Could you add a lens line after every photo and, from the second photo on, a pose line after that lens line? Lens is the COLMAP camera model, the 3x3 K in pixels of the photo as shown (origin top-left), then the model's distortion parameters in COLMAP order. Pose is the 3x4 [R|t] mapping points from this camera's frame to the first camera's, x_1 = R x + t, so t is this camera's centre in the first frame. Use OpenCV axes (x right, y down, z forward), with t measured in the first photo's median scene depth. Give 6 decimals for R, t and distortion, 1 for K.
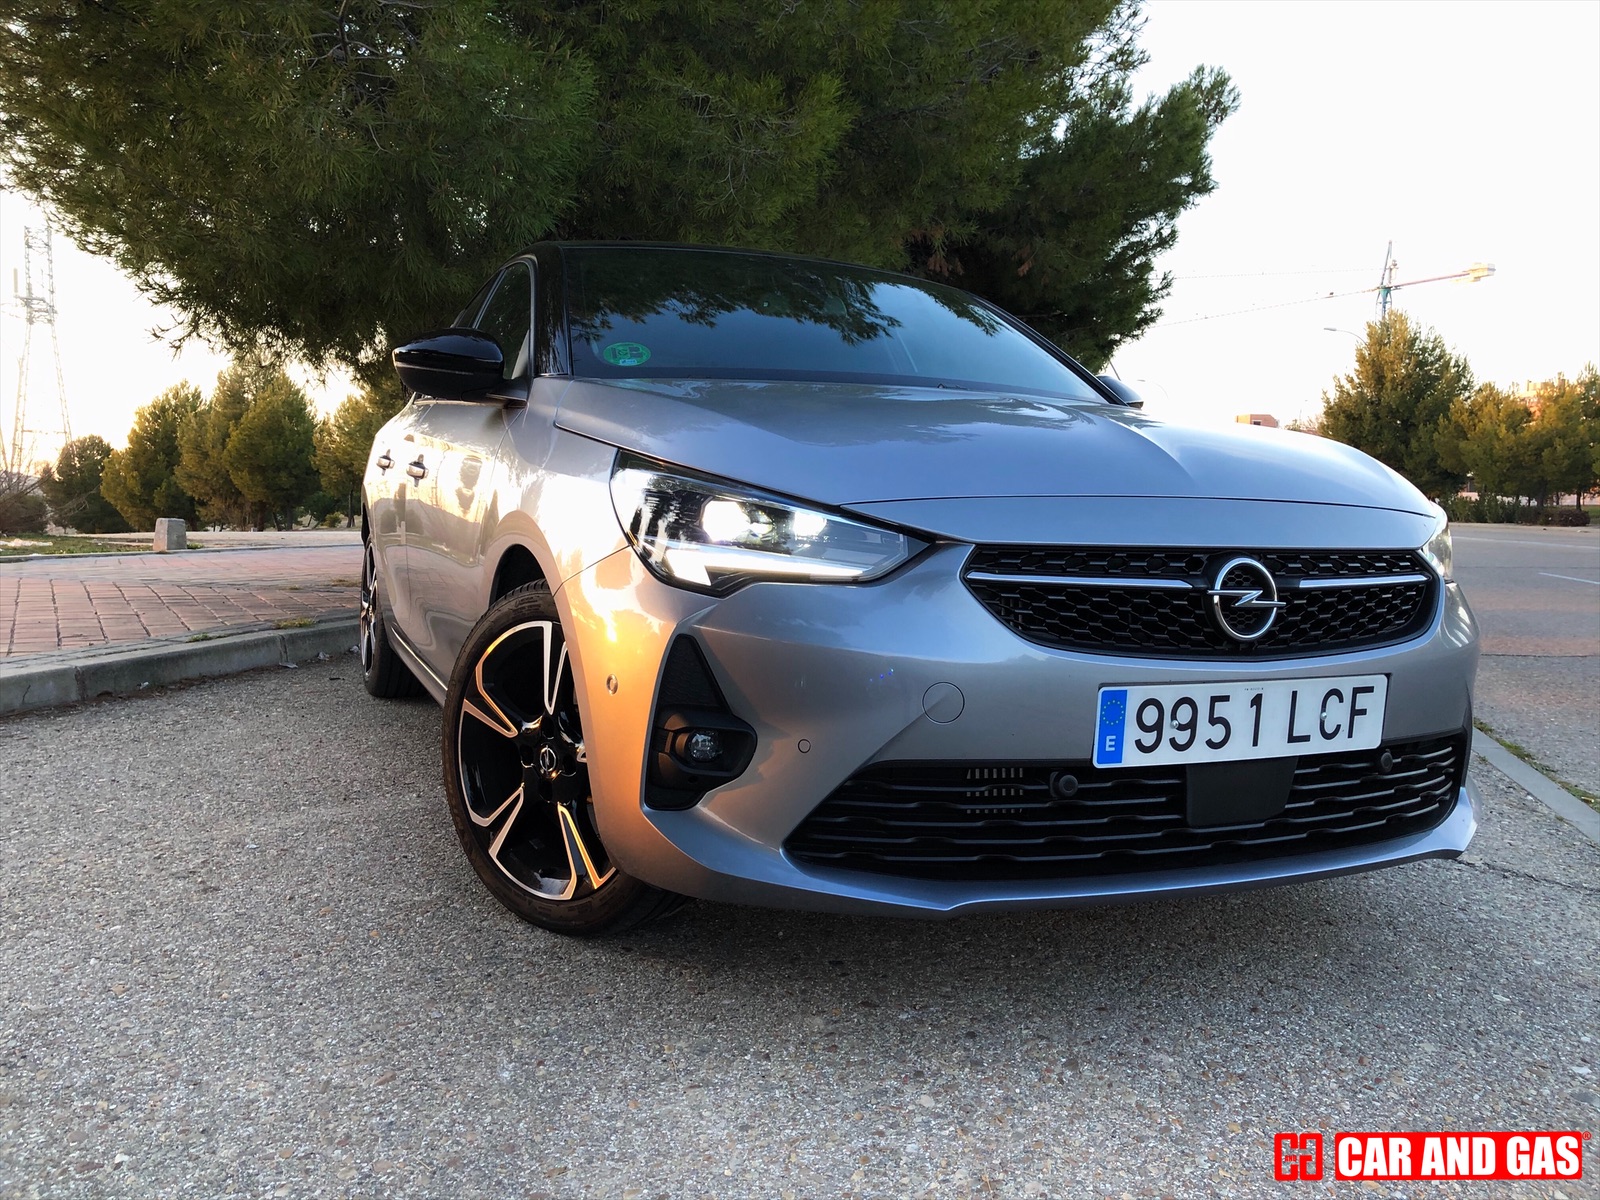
lens RADIAL K [[1310.7, 0, 800.1], [0, 1310.7, 597.8], [0, 0, 1]] dist [0.005592, 0.002766]
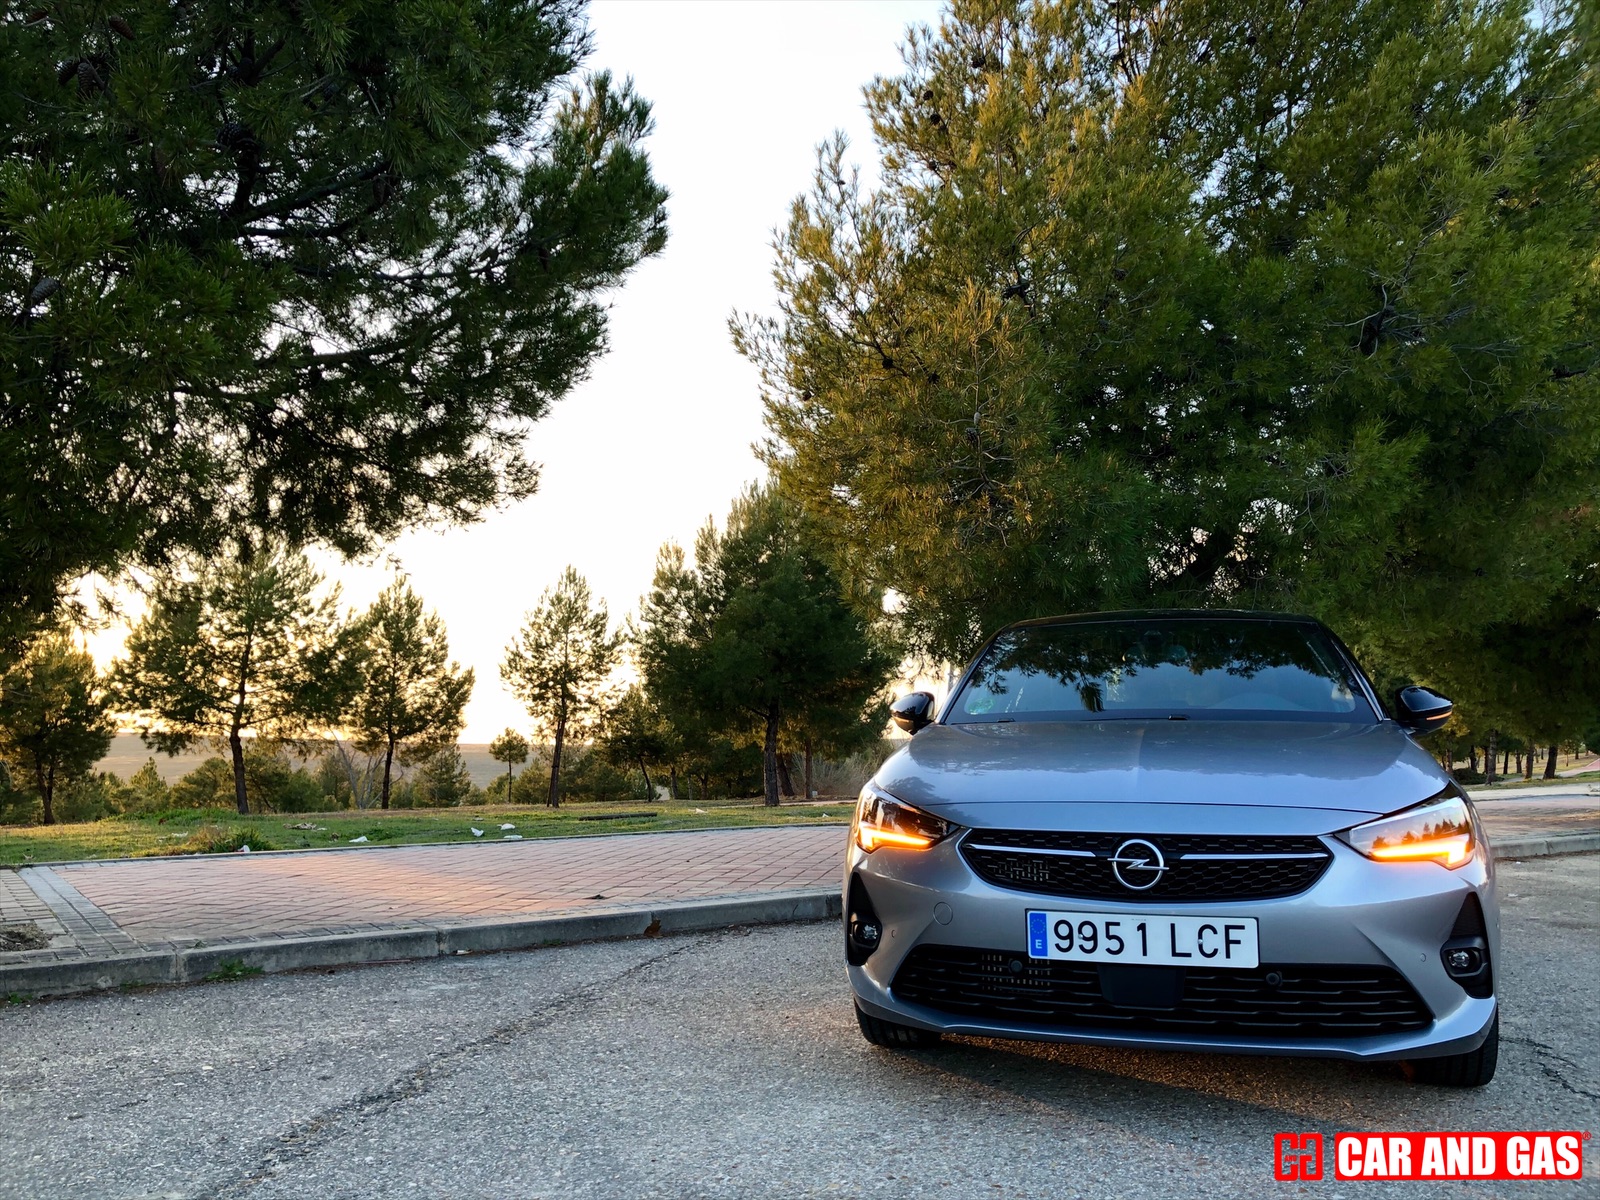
lens RADIAL K [[1310.7, 0, 800.4], [0, 1310.7, 600.1], [0, 0, 1]] dist [0.005592, 0.002766]
pose [[0.795395, -0.084248, -0.600208, 1.037300], [-0.030798, 0.983395, -0.178847, -0.018582], [0.605309, 0.160739, 0.779592, -0.623895]]
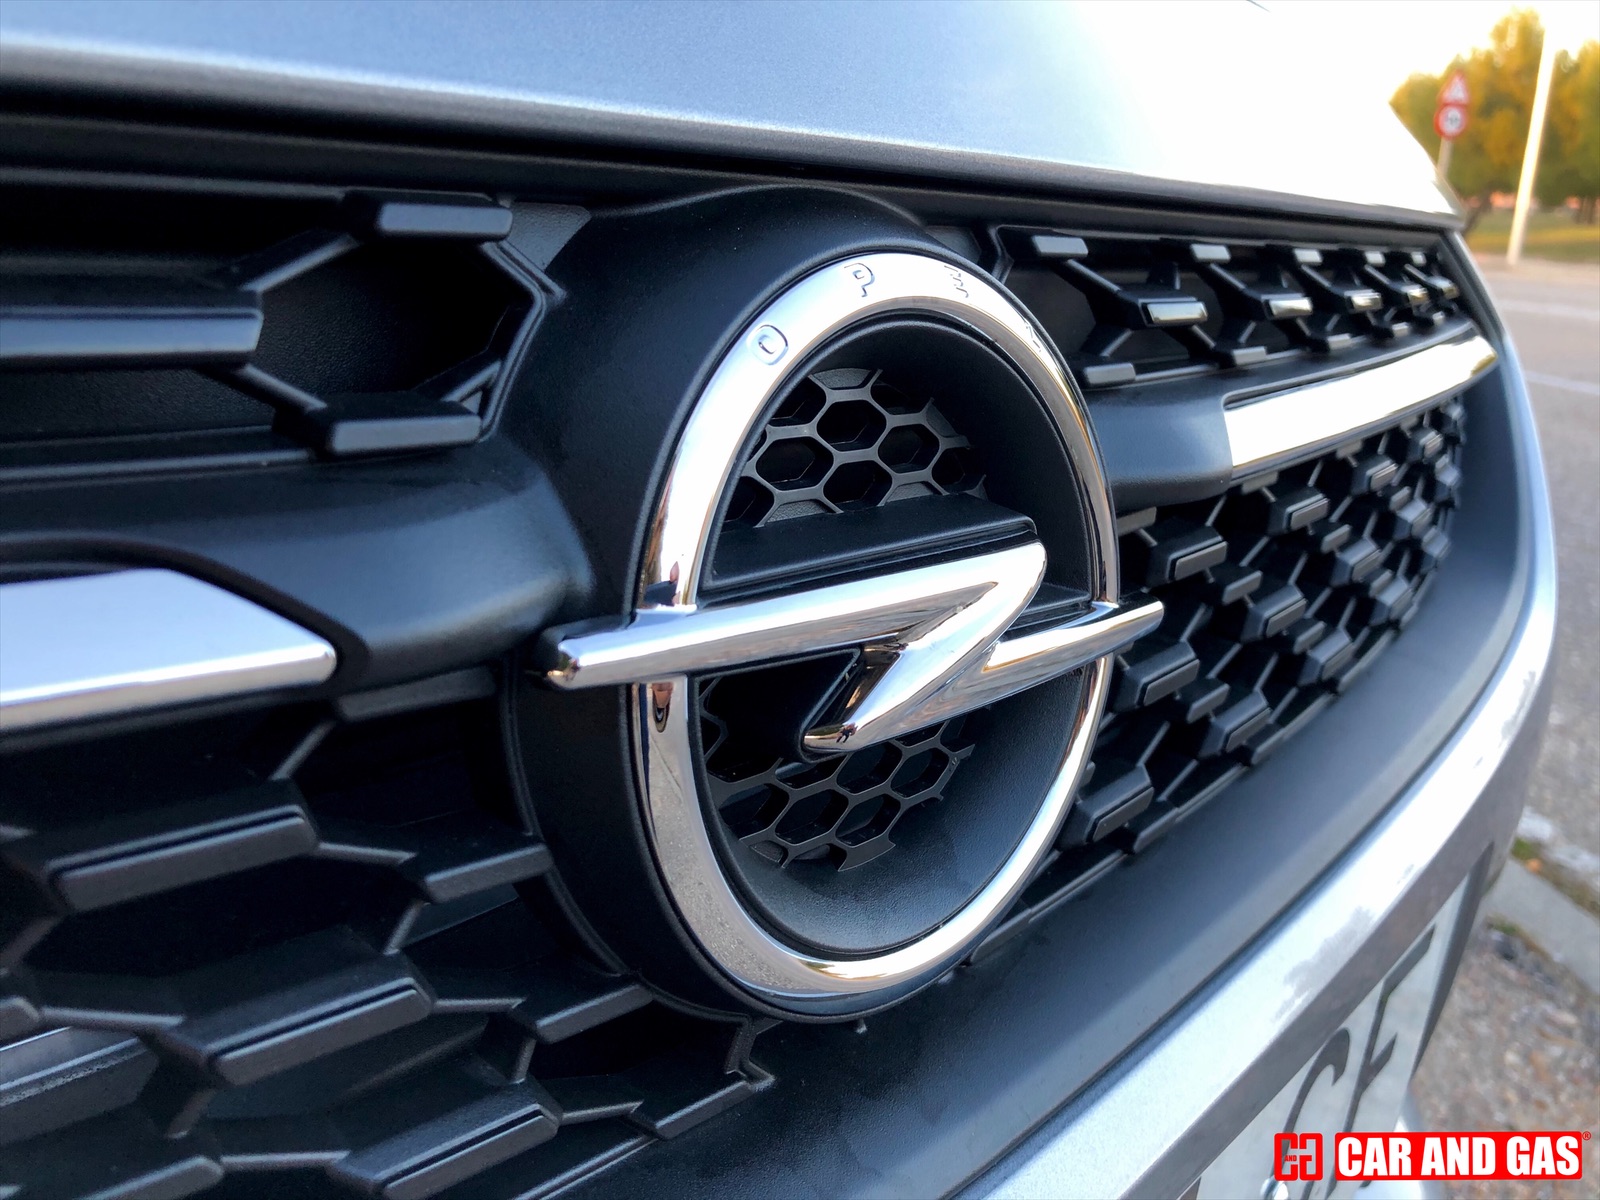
lens RADIAL K [[1310.7, 0, 800.7], [0, 1310.7, 599.8], [0, 0, 1]] dist [0.005592, 0.002766]
pose [[0.909482, -0.110567, 0.400772, 0.288833], [0.027103, 0.977705, 0.208229, -0.025060], [-0.414860, -0.178518, 0.892201, 0.913108]]
